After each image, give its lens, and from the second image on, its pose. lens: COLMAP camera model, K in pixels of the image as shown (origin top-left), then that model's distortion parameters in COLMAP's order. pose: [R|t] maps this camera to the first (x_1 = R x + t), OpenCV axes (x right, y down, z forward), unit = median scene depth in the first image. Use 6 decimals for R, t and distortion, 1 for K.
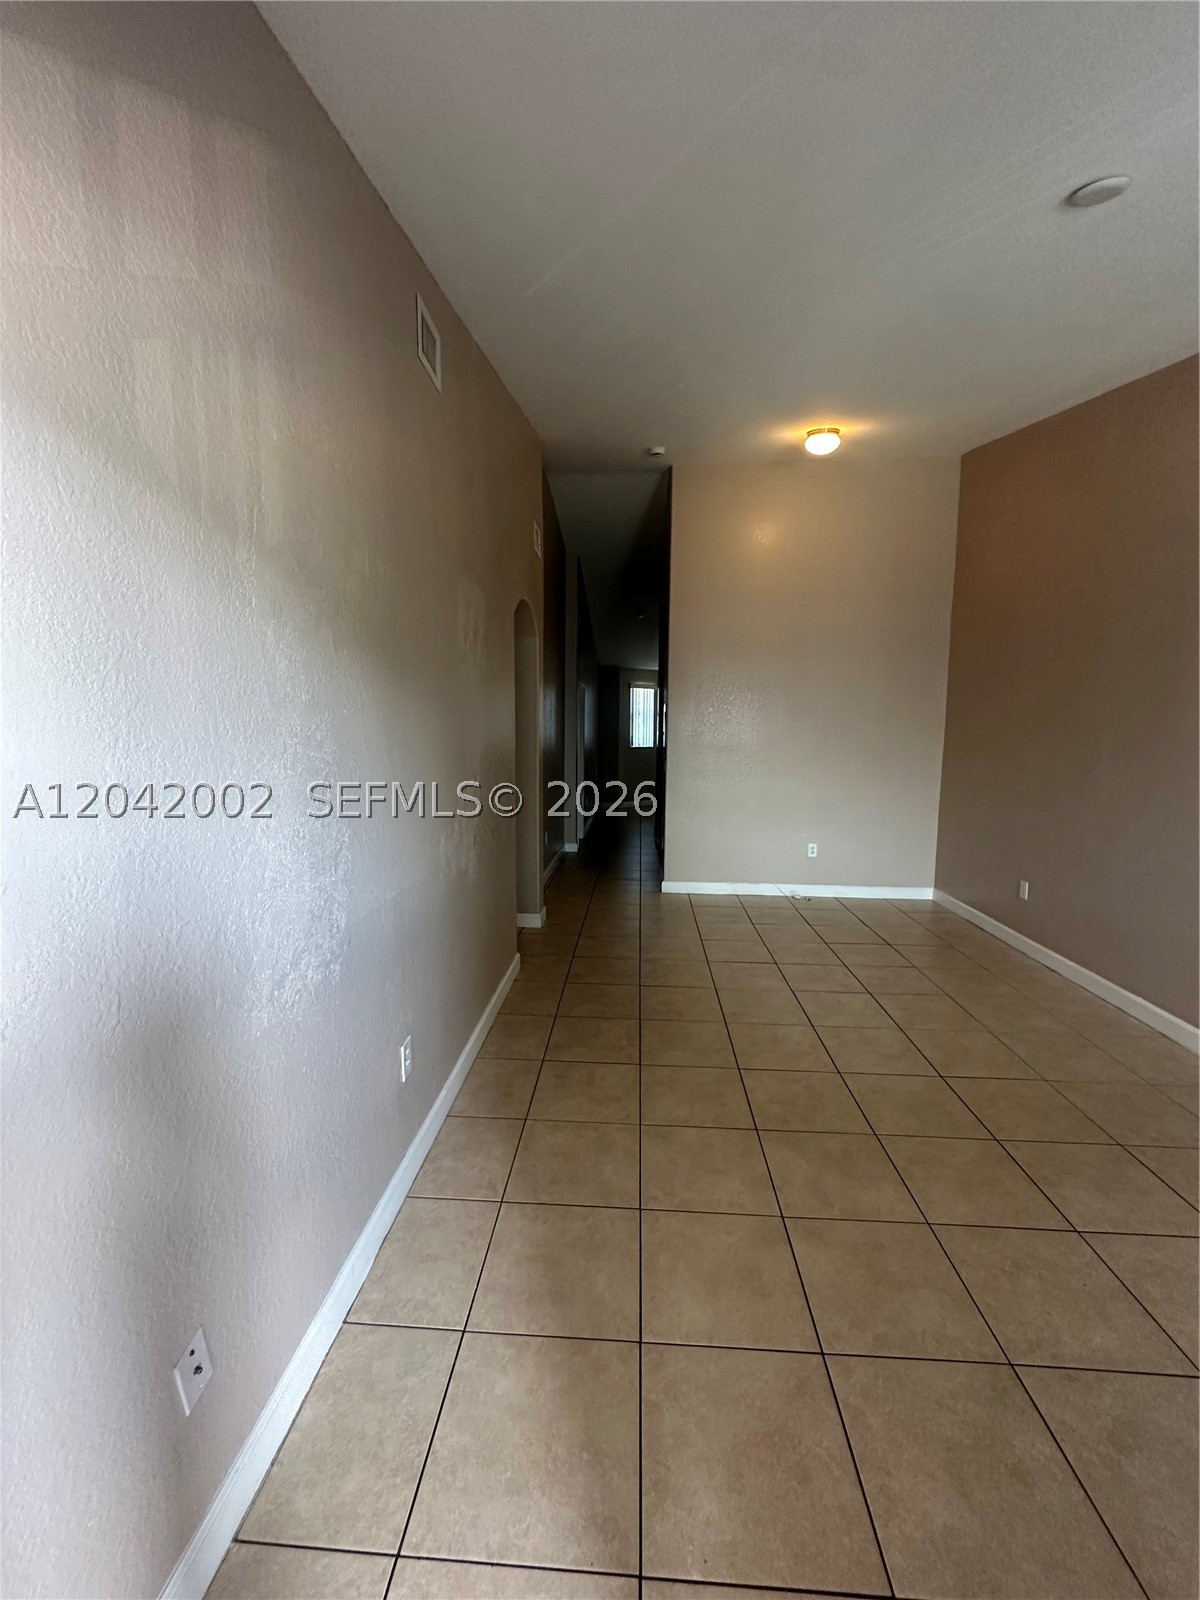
lens RADIAL K [[636.5, 0, 600.0], [0, 636.5, 800.0], [0, 0, 1]] dist [-0.005919, 0.000981]
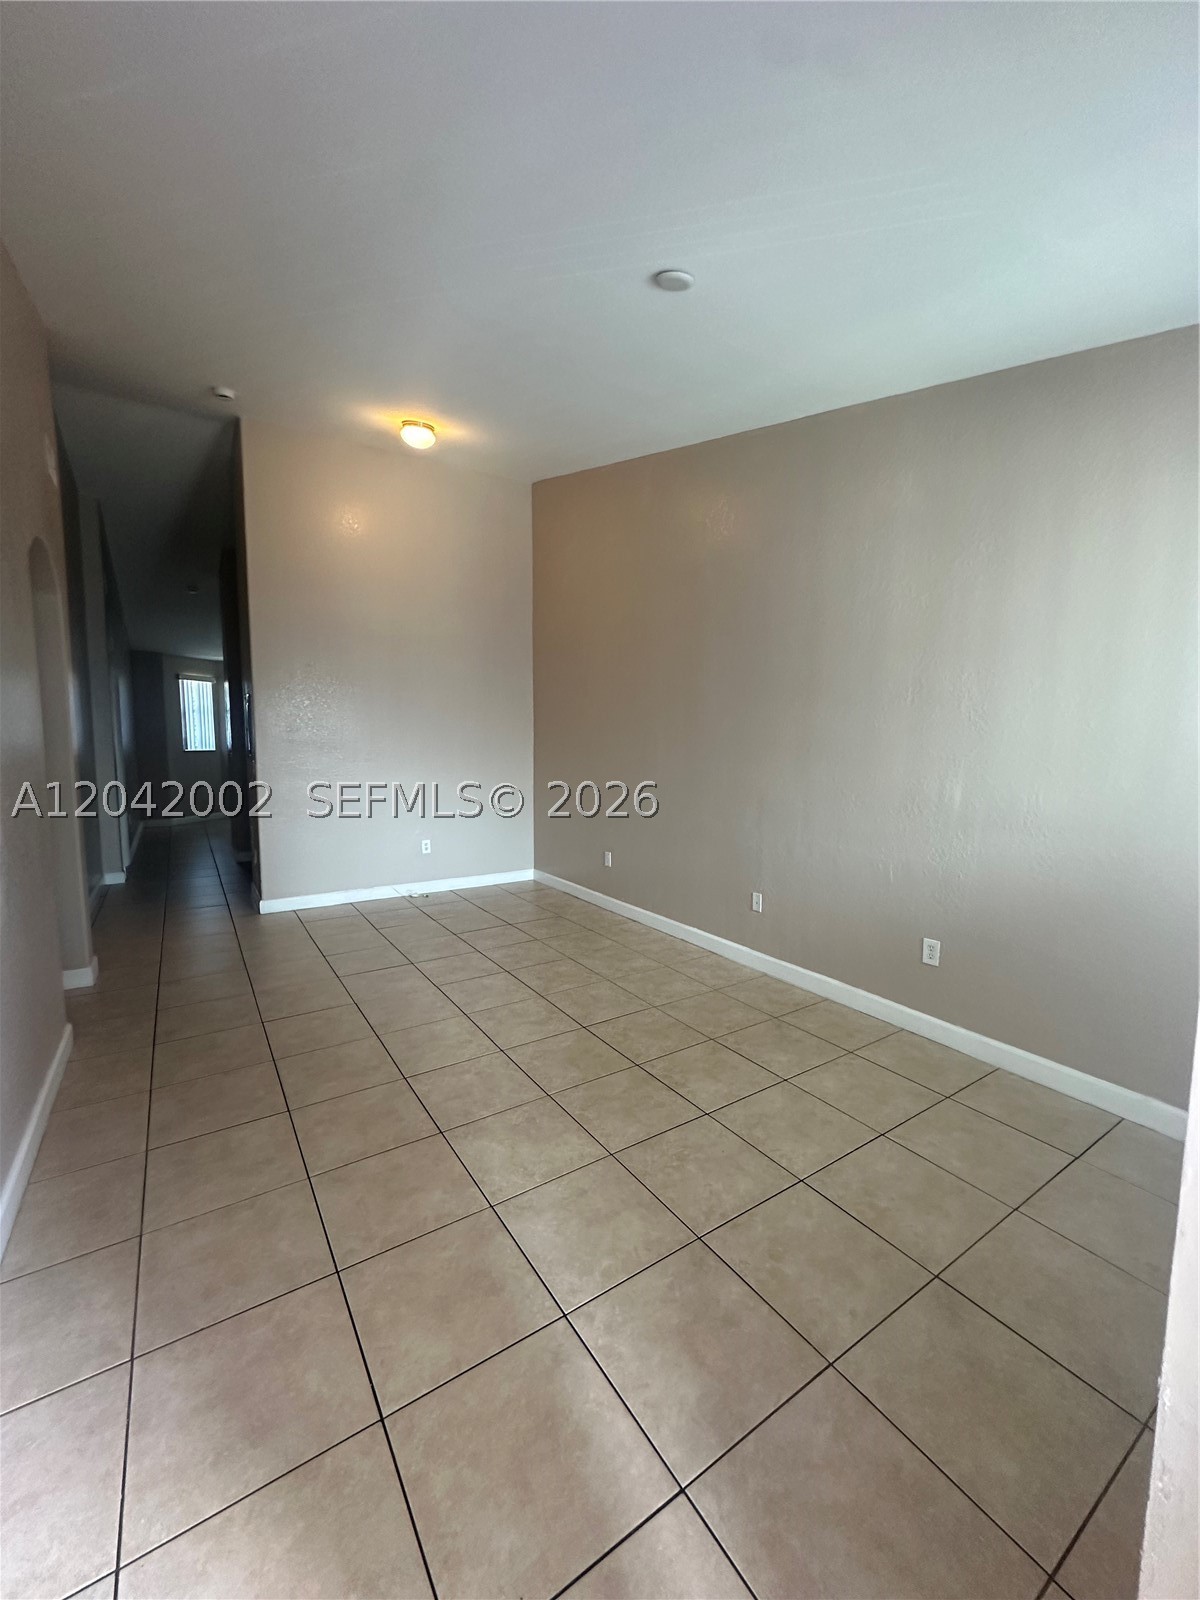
lens RADIAL K [[638.6, 0, 600.0], [0, 638.6, 800.0], [0, 0, 1]] dist [-0.007301, 0.001499]
pose [[0.796870, -0.060027, 0.601161, -0.079083], [0.065826, 0.997754, 0.012372, 0.020348], [-0.600554, 0.029713, 0.799032, 0.061522]]
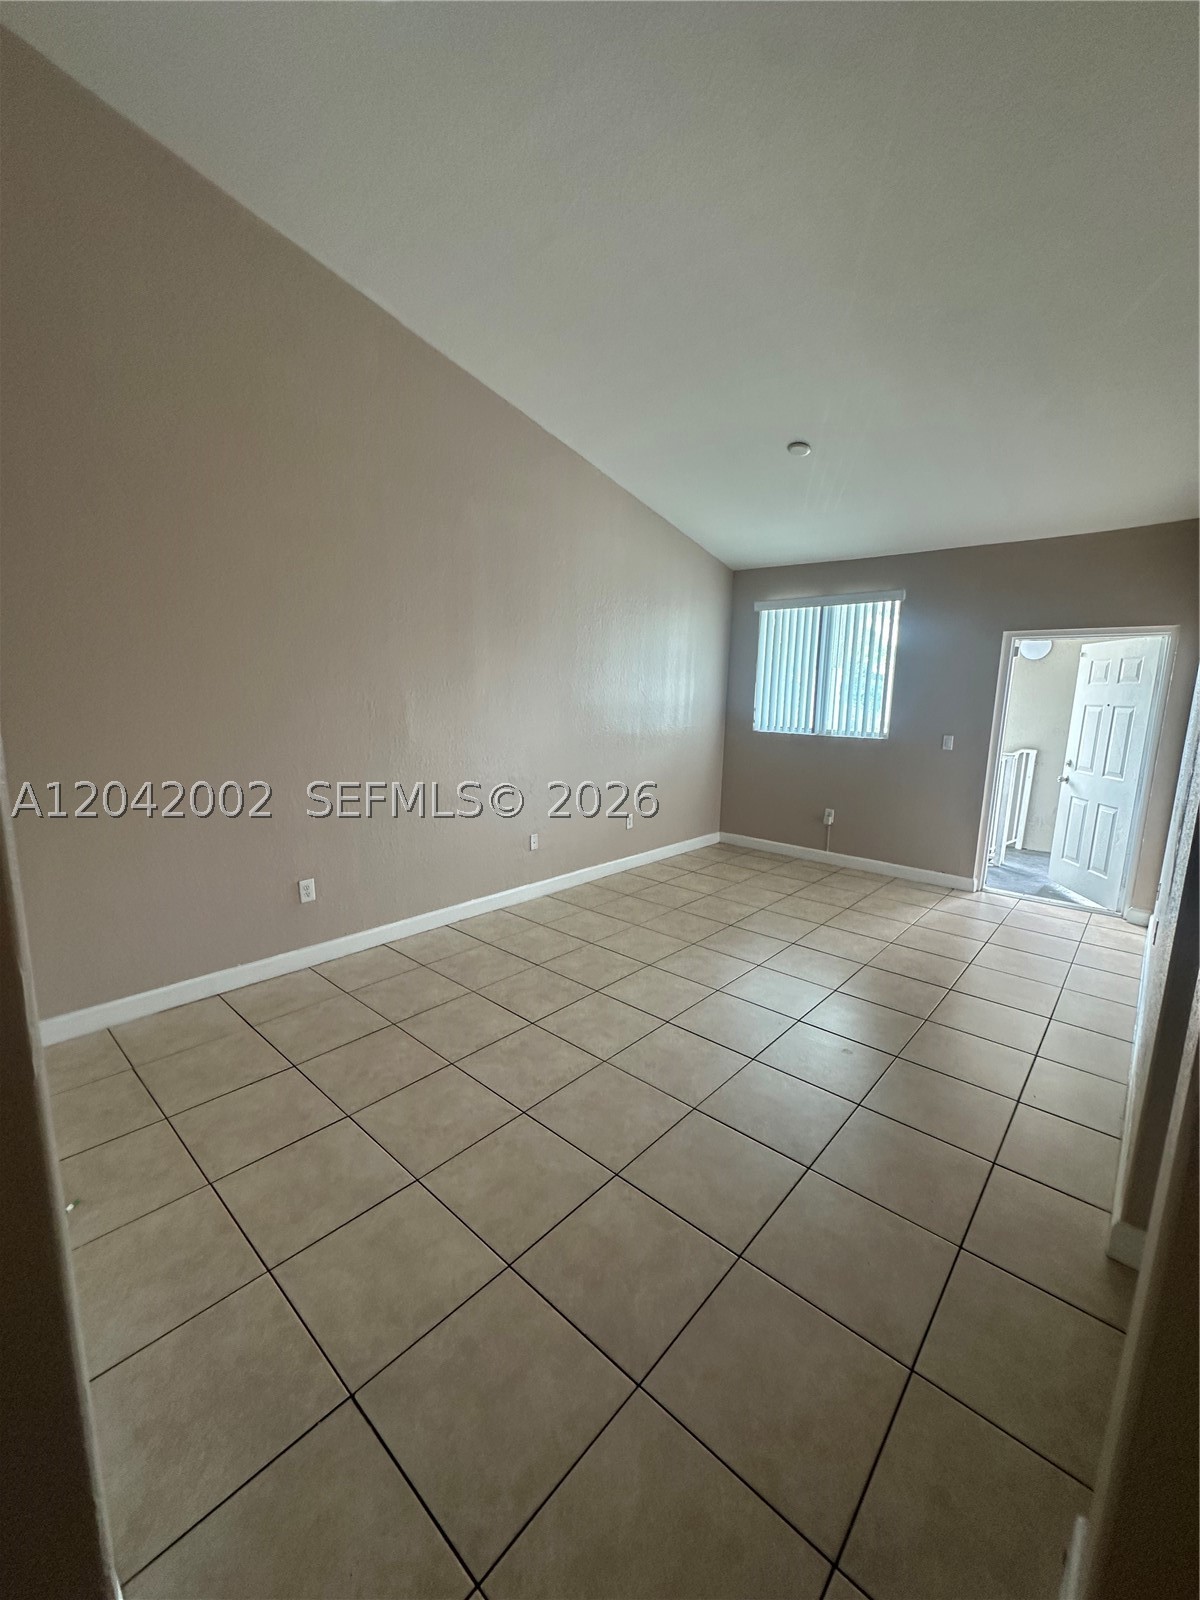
lens RADIAL K [[638.6, 0, 600.0], [0, 638.6, 800.0], [0, 0, 1]] dist [-0.007301, 0.001499]
pose [[-0.791572, -0.129769, 0.597138, -0.079807], [0.036710, 0.965328, 0.258447, -0.200451], [-0.609972, 0.226500, -0.759363, 1.793079]]
